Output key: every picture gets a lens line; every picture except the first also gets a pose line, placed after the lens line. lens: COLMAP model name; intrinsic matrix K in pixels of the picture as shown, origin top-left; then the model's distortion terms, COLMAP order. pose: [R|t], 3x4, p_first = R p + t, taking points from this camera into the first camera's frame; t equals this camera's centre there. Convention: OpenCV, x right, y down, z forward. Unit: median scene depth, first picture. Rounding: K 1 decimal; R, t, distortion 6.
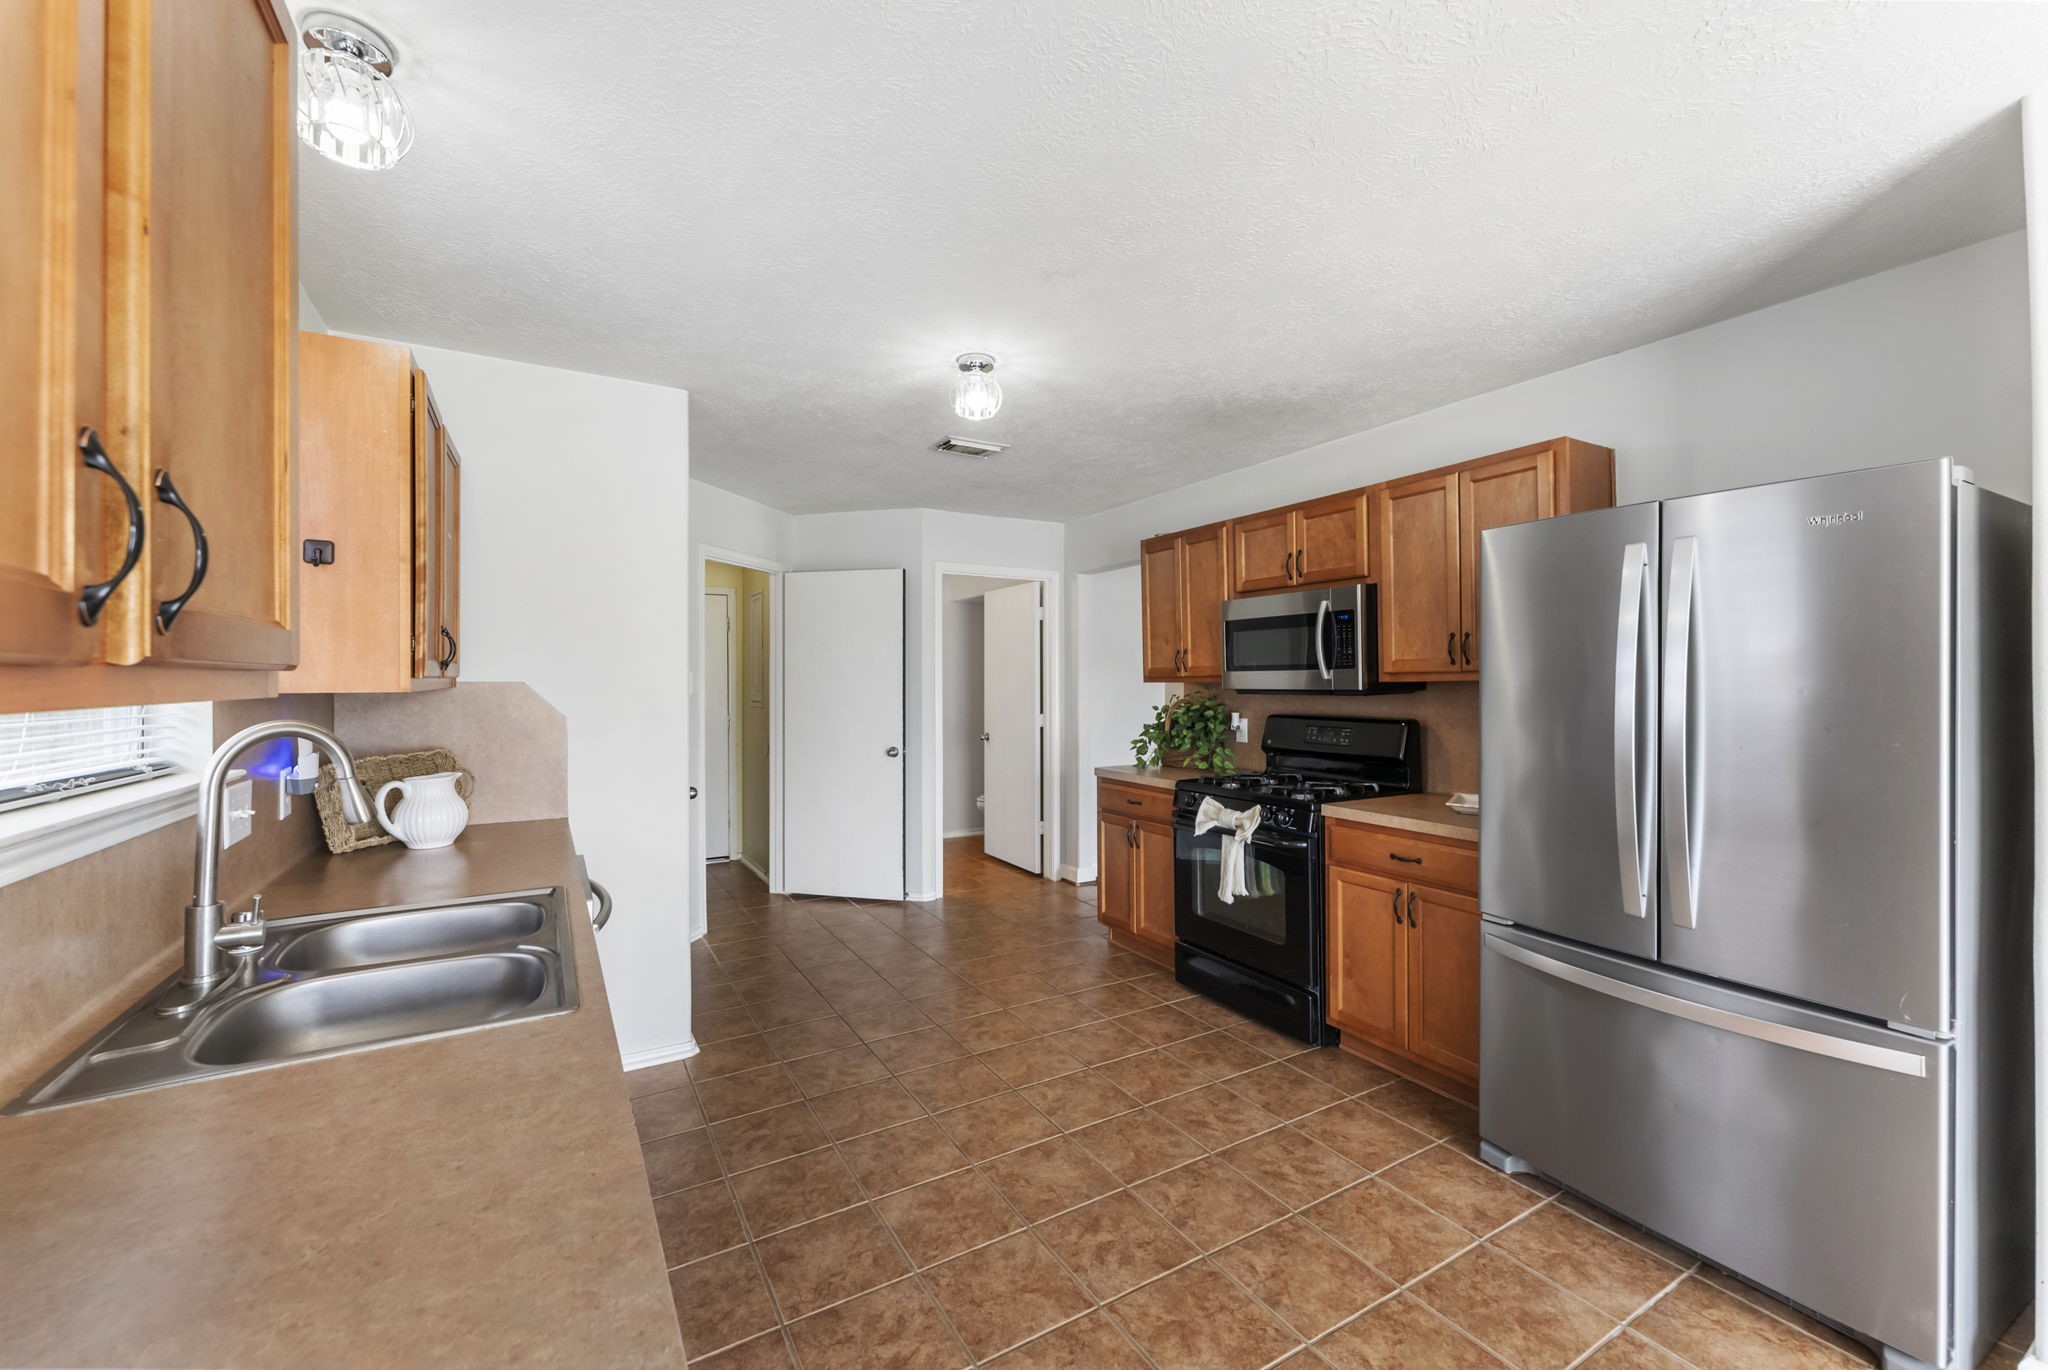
lens RADIAL K [[831.5, 0, 1027.9], [0, 831.5, 677.7], [0, 0, 1]] dist [0.001677, 0.000368]
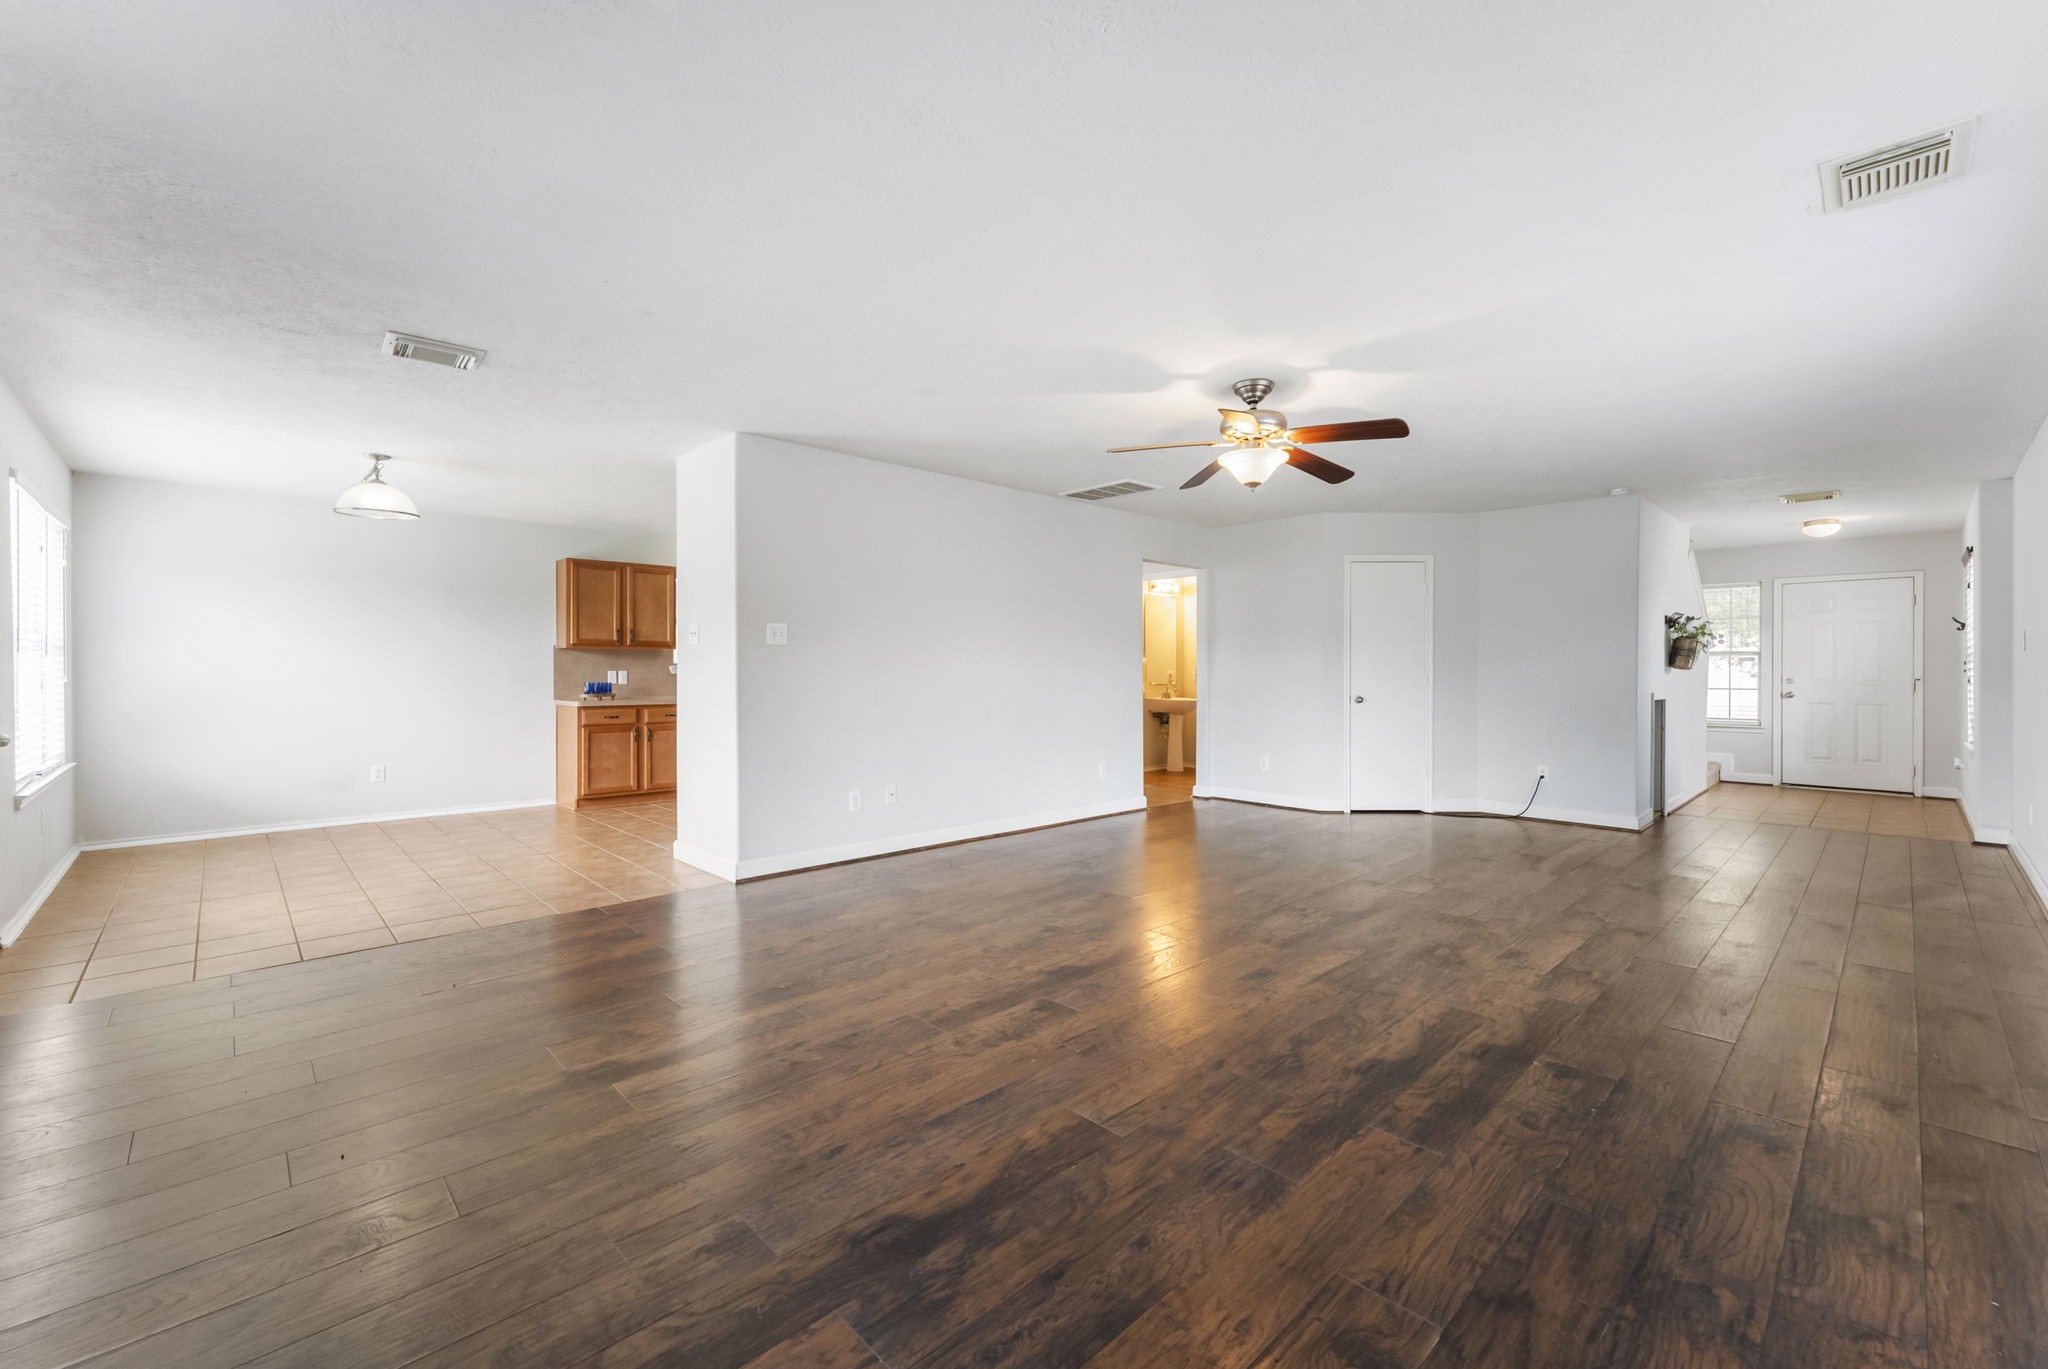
lens RADIAL K [[831.5, 0, 1030.1], [0, 831.5, 677.5], [0, 0, 1]] dist [0.001677, 0.000368]
pose [[0.232799, 0.008652, -0.972486, 2.687838], [0.001274, 0.999957, 0.009201, 0.077804], [0.972524, -0.003381, 0.232778, 0.839276]]
